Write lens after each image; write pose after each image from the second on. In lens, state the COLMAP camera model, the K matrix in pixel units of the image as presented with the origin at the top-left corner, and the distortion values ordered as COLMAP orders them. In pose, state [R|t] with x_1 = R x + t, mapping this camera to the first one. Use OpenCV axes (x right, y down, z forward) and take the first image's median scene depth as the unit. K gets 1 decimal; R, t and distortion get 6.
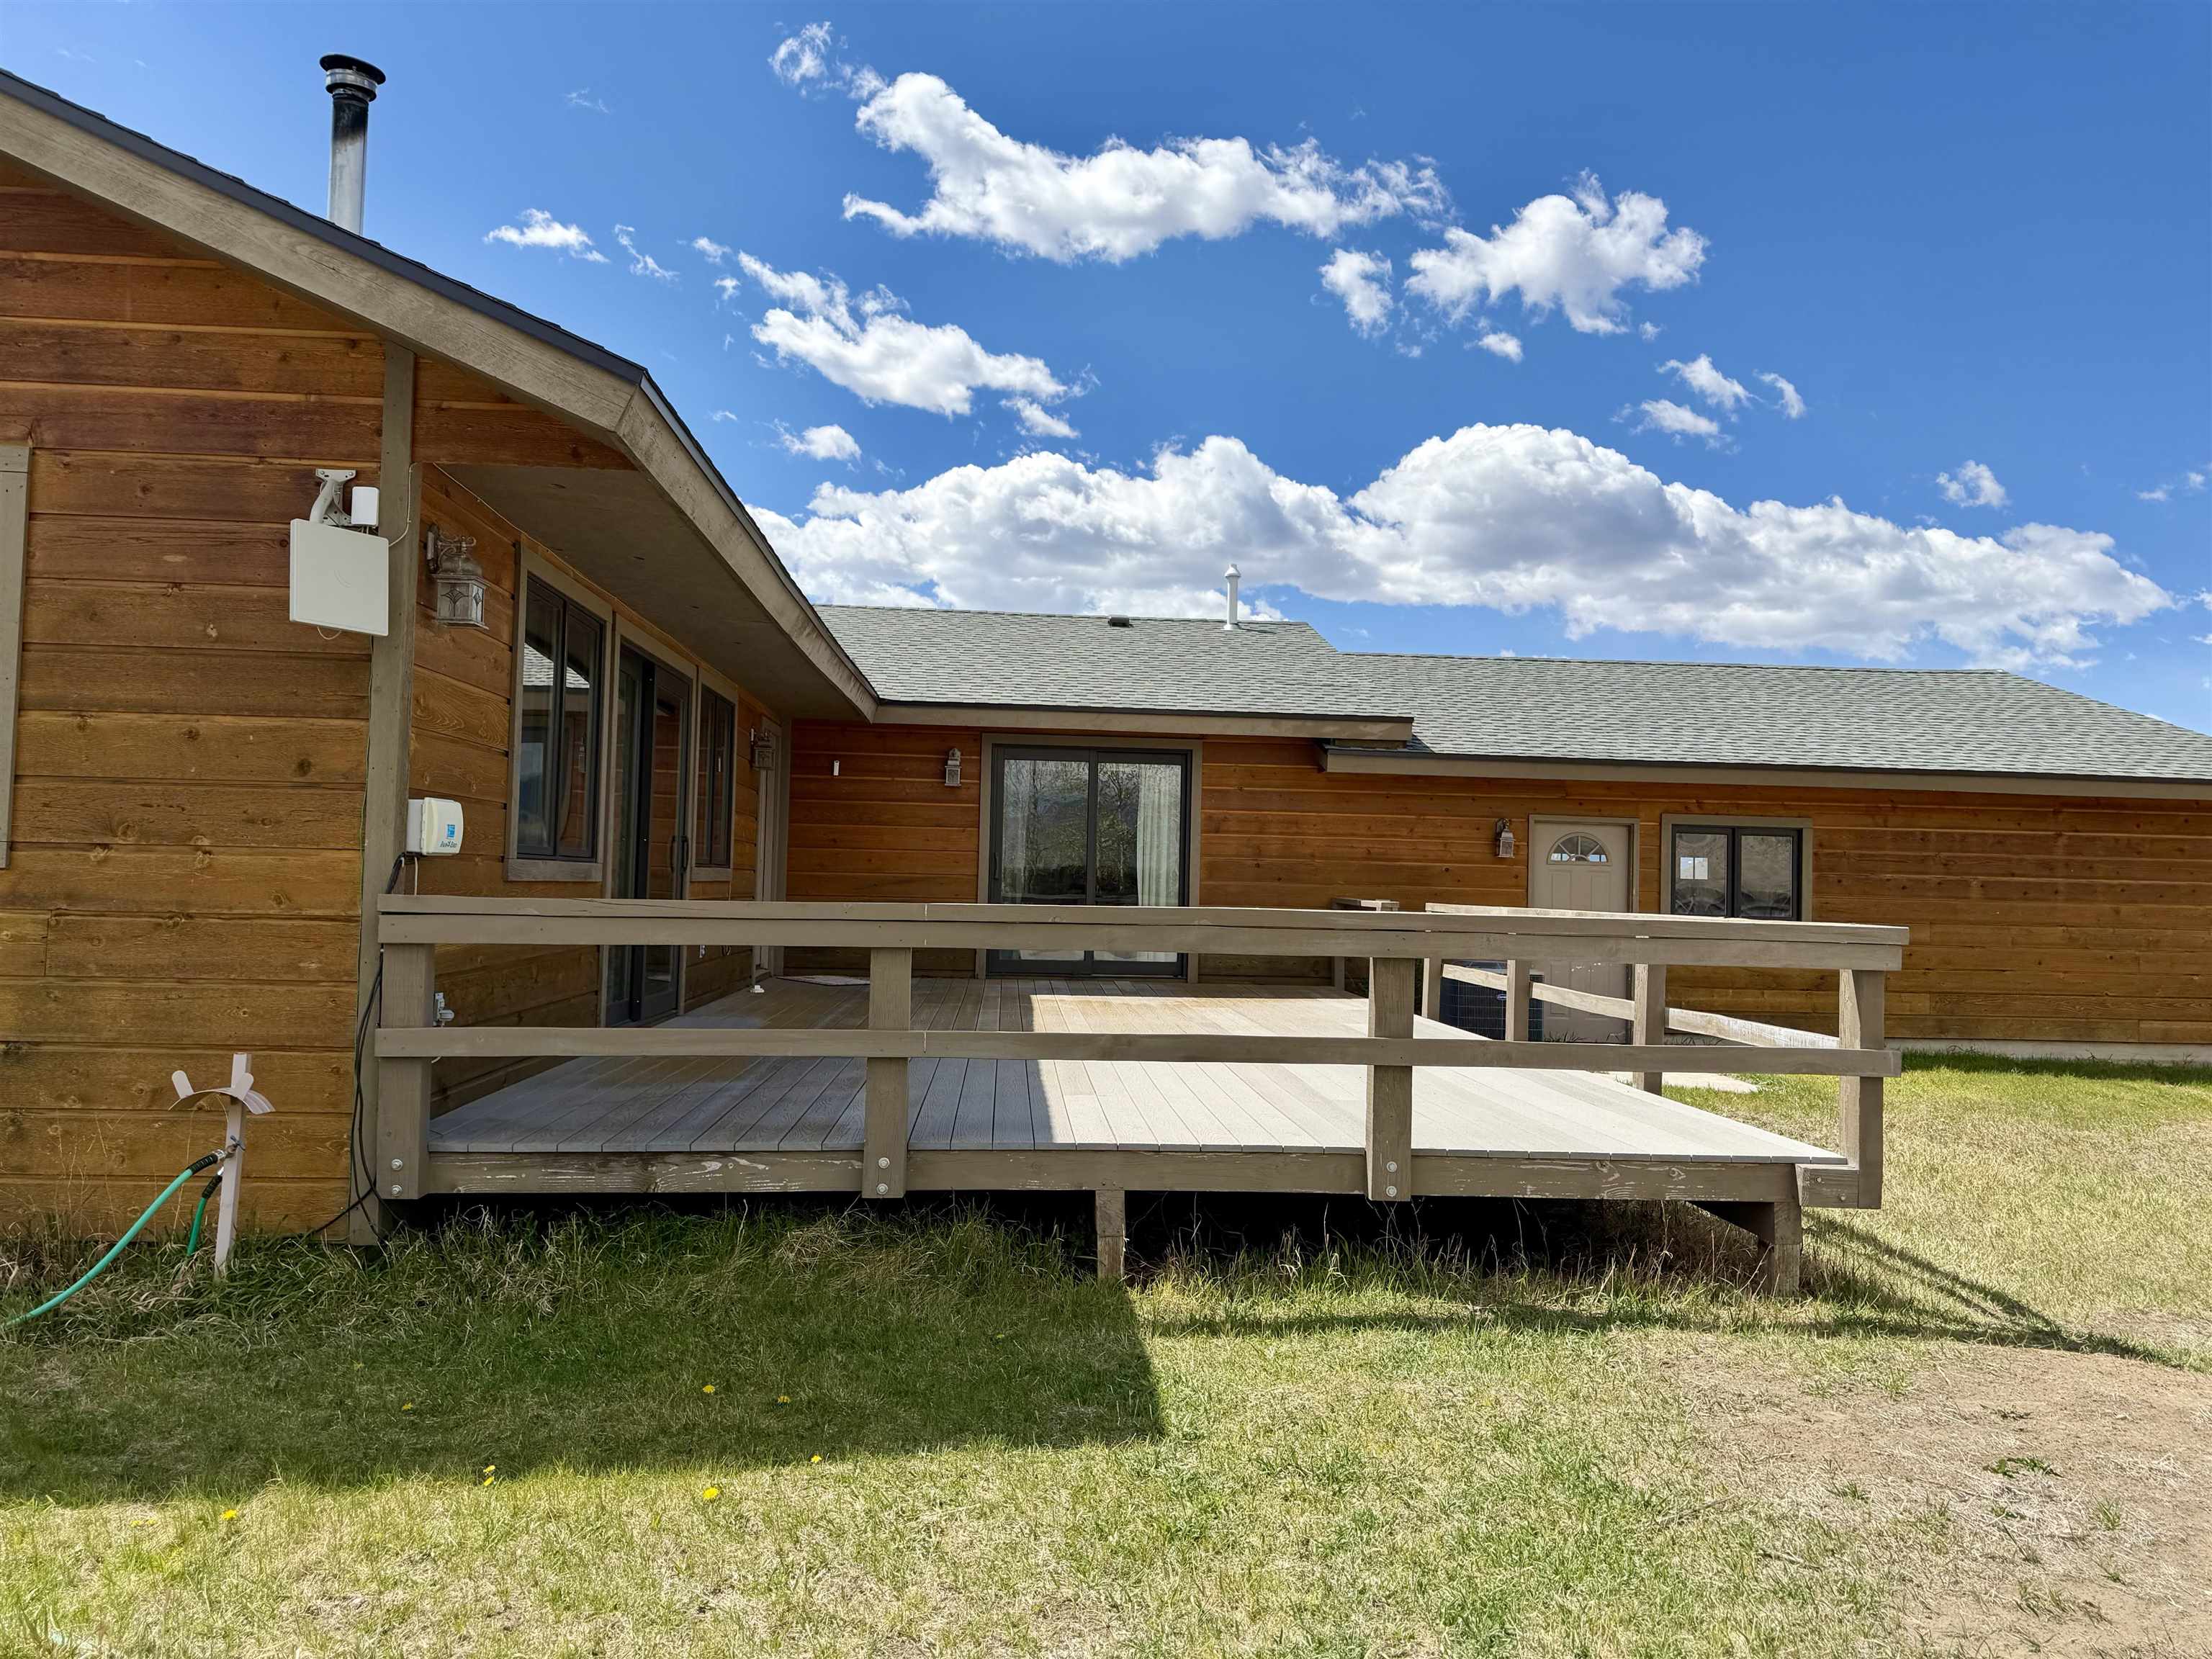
lens RADIAL K [[1576.8, 0, 1109.3], [0, 1576.8, 831.7], [0, 0, 1]] dist [0.025733, -0.003753]
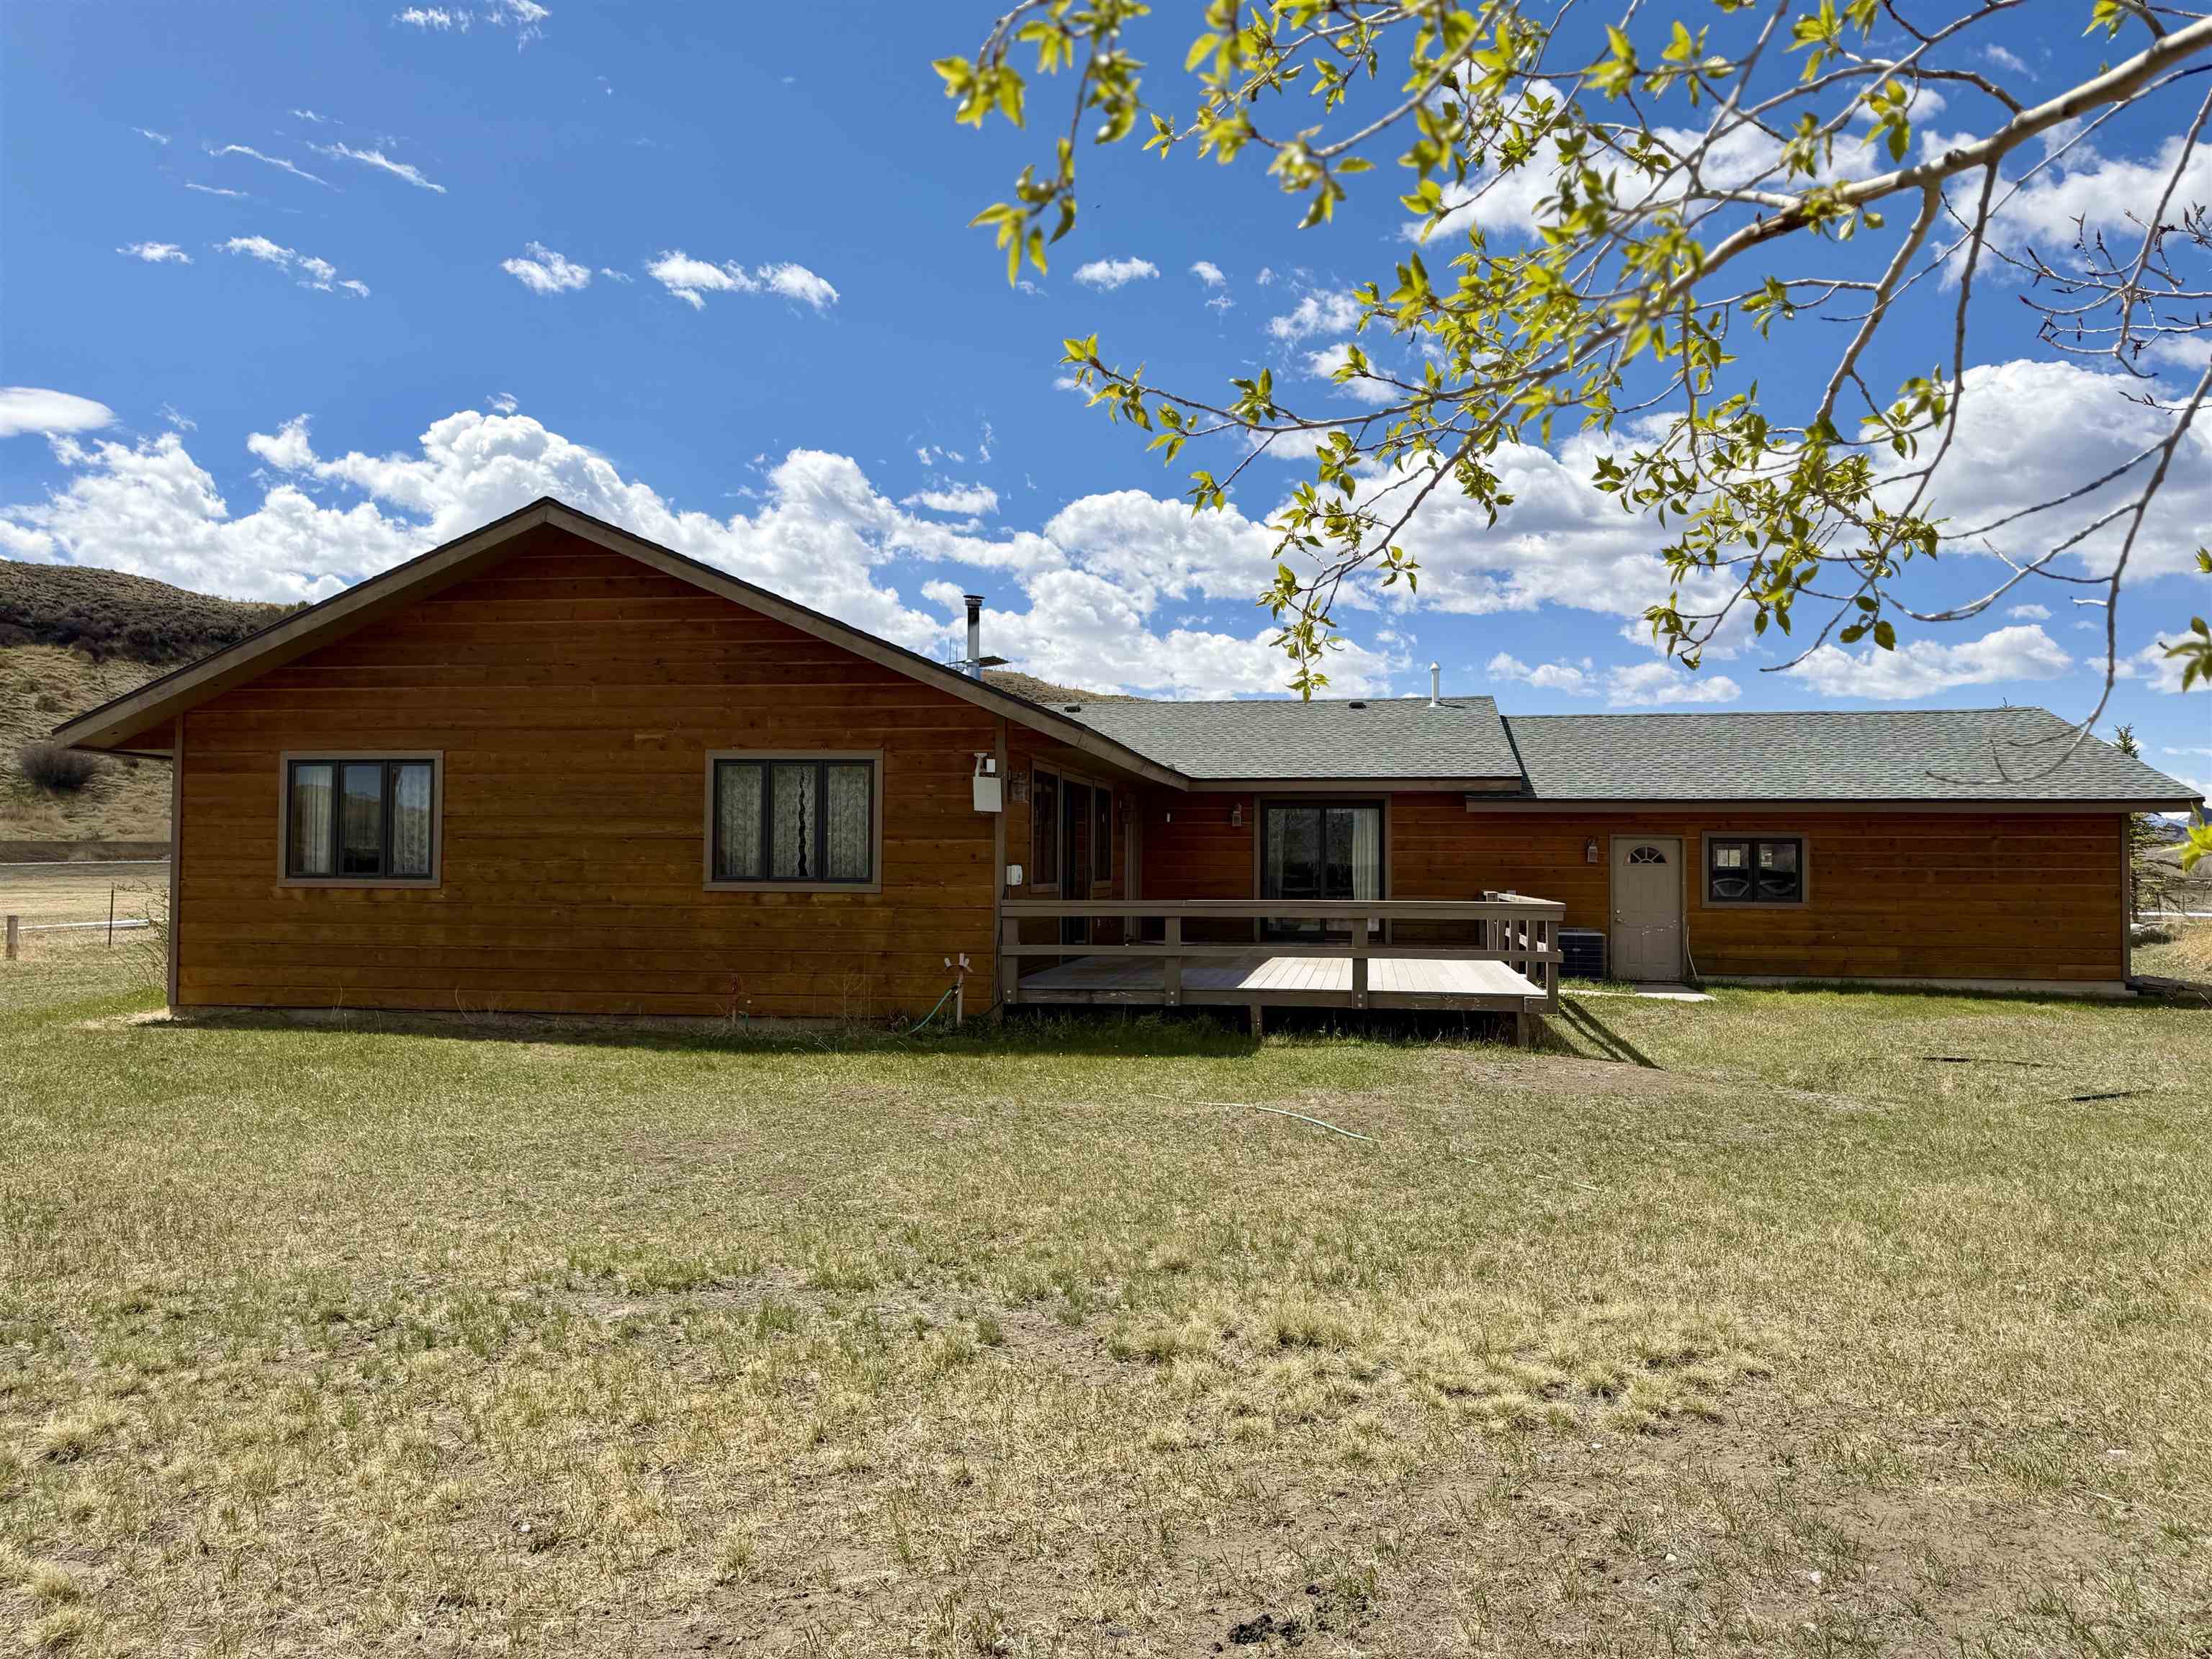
lens RADIAL K [[1564.8, 0, 1090.6], [0, 1564.8, 827.6], [0, 0, 1]] dist [0.037664, -0.036719]
pose [[0.971070, -0.025115, -0.237470, 0.365303], [0.026421, 0.999648, 0.002320, -0.090162], [0.237328, -0.008527, 0.971392, -1.654405]]
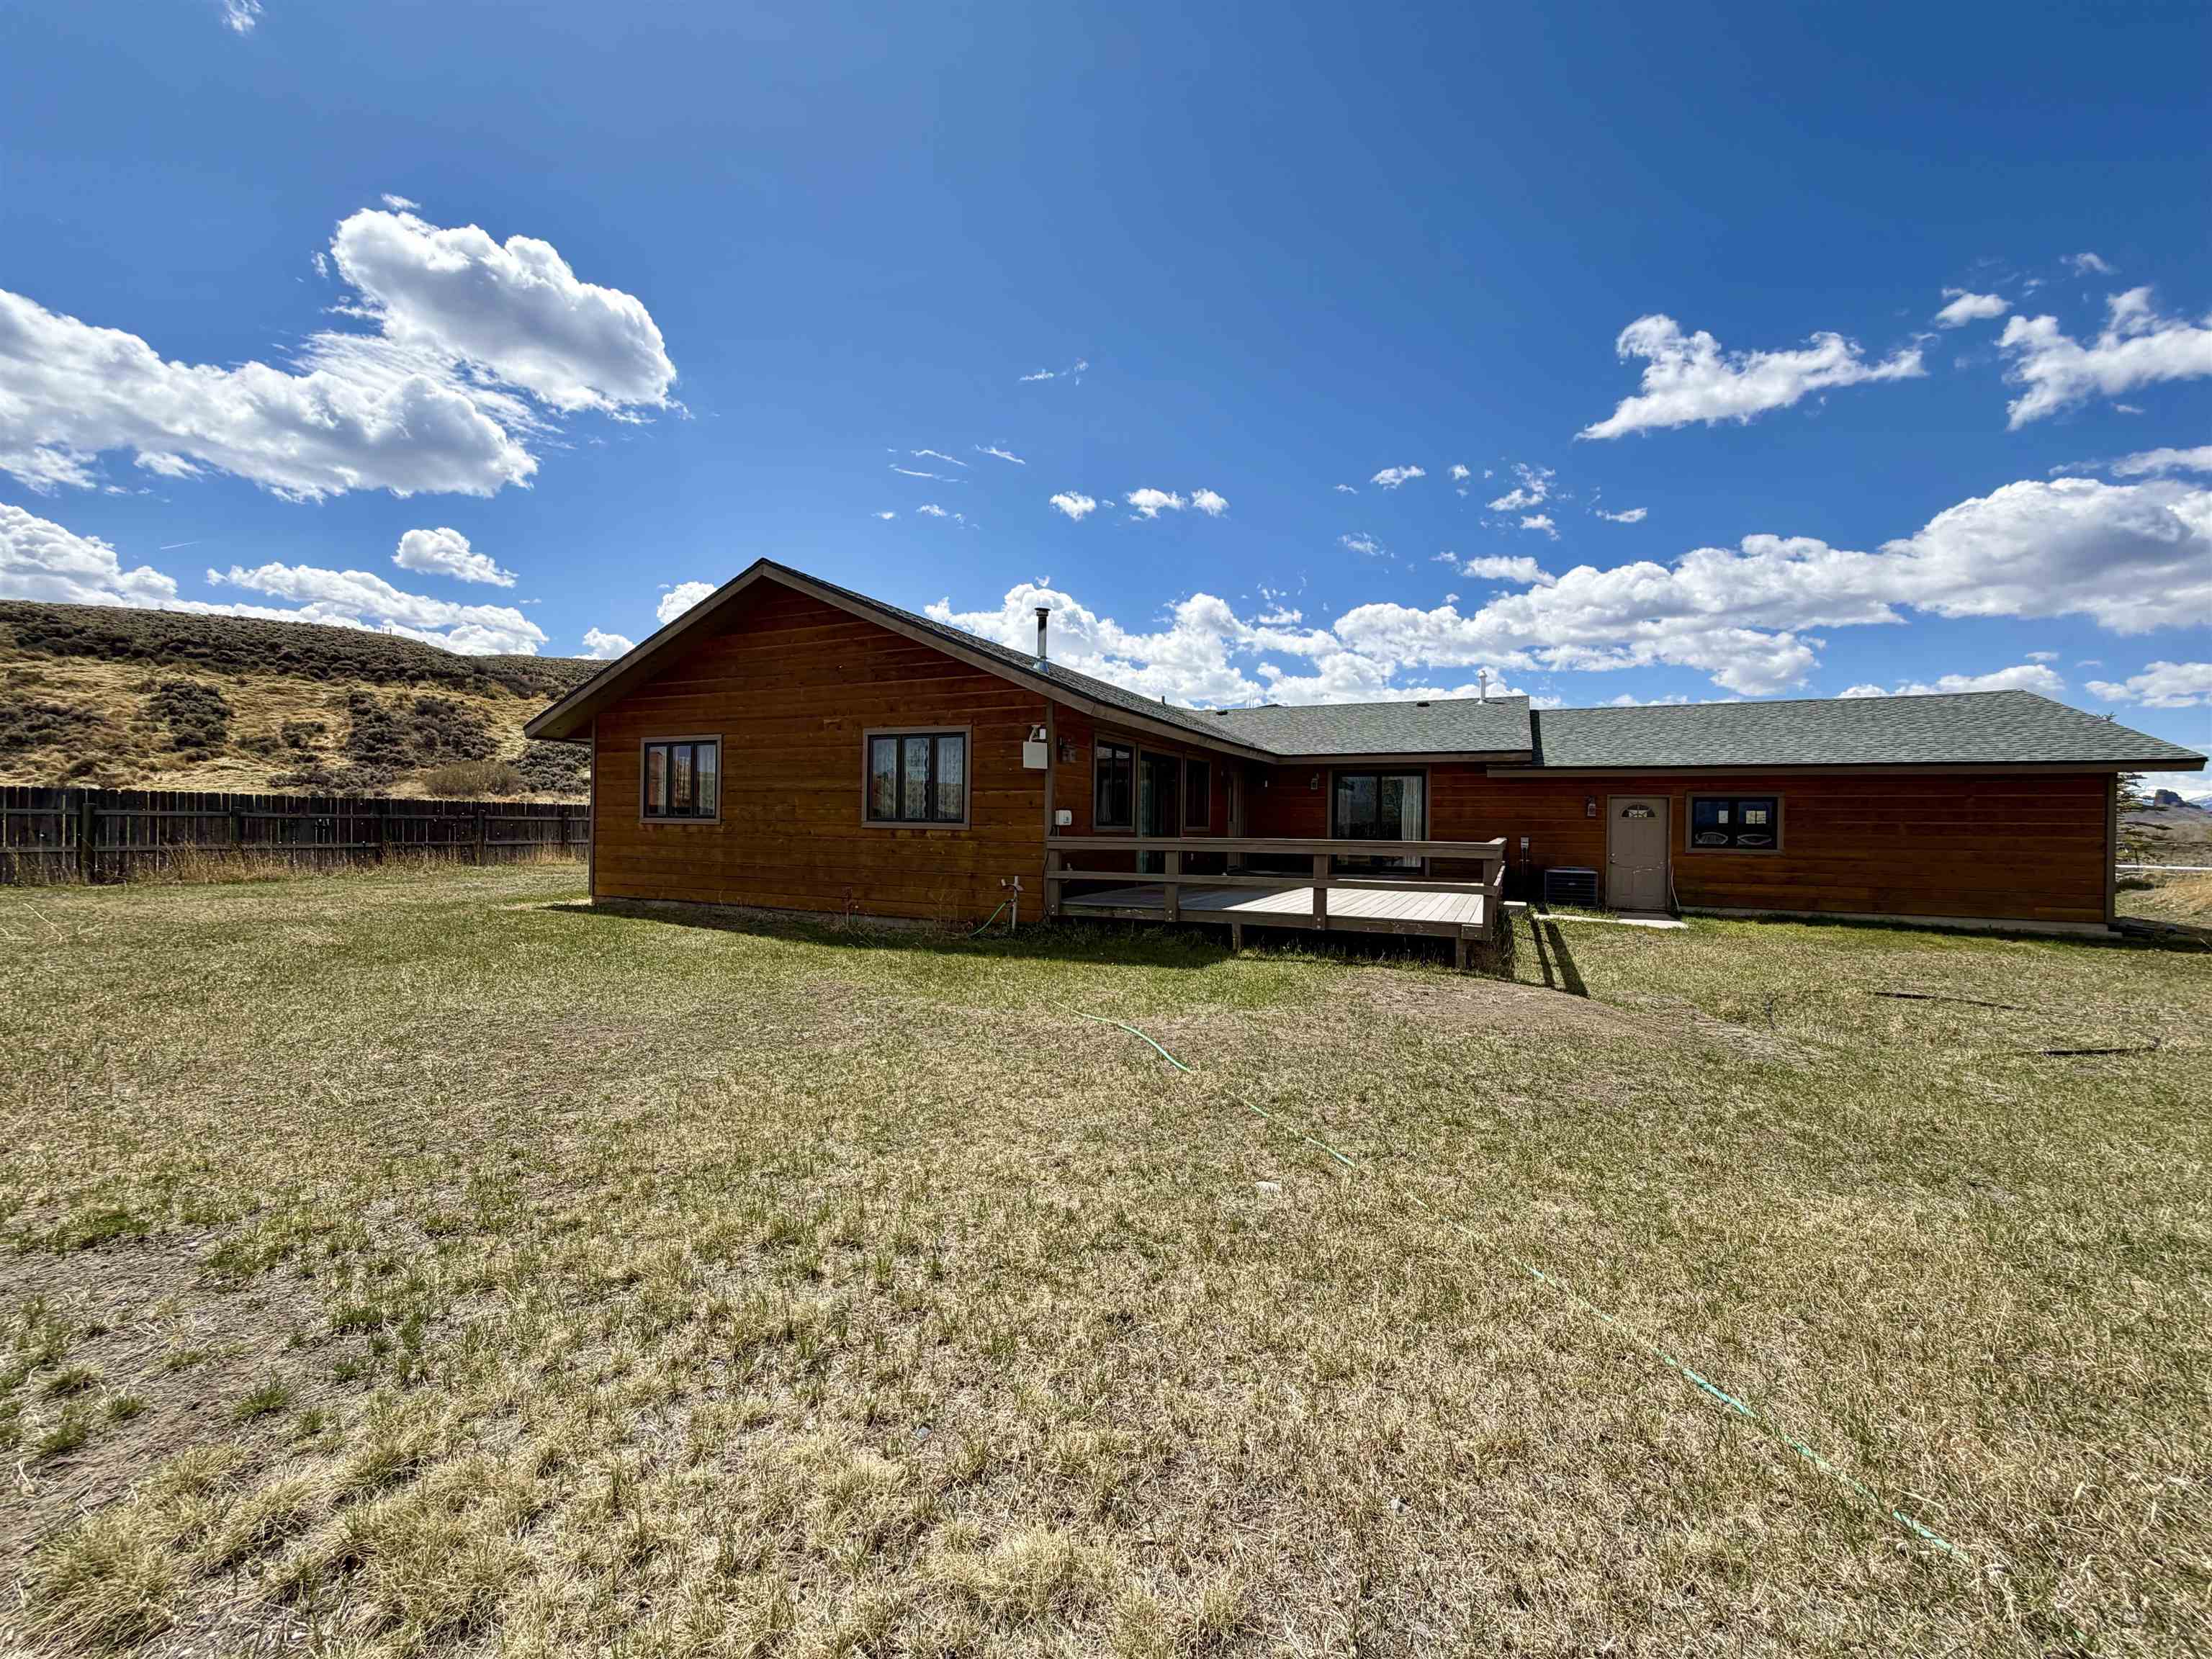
lens RADIAL K [[881.4, 0, 1109.0], [0, 881.4, 822.0], [0, 0, 1]] dist [0.003884, 0.002734]
pose [[0.878603, -0.012887, -0.477379, 0.651853], [0.024208, 0.999553, 0.017570, -0.027061], [0.476939, -0.026993, 0.878522, -0.757169]]
